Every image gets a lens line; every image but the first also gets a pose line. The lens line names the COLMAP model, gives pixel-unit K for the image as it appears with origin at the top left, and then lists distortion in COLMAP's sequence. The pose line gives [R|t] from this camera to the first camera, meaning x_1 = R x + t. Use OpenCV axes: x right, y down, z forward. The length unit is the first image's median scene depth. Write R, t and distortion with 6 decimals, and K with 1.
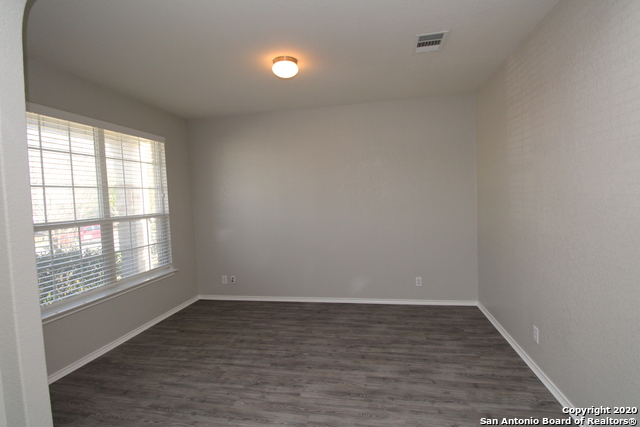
lens RADIAL K [[310.5, 0, 320.2], [0, 310.5, 213.9], [0, 0, 1]] dist [-0.013068, -0.006978]
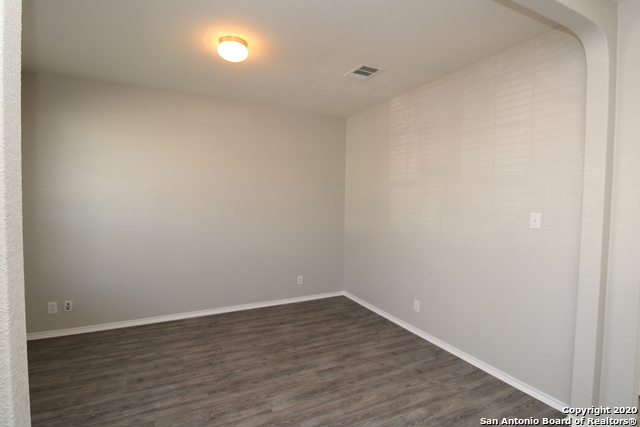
lens RADIAL K [[310.5, 0, 323.8], [0, 310.5, 211.8], [0, 0, 1]] dist [-0.013068, -0.006978]
pose [[0.789711, 0.026269, 0.612916, -0.397649], [-0.011360, 0.999538, -0.028202, 0.014187], [-0.613374, 0.015309, 0.789644, 0.130538]]
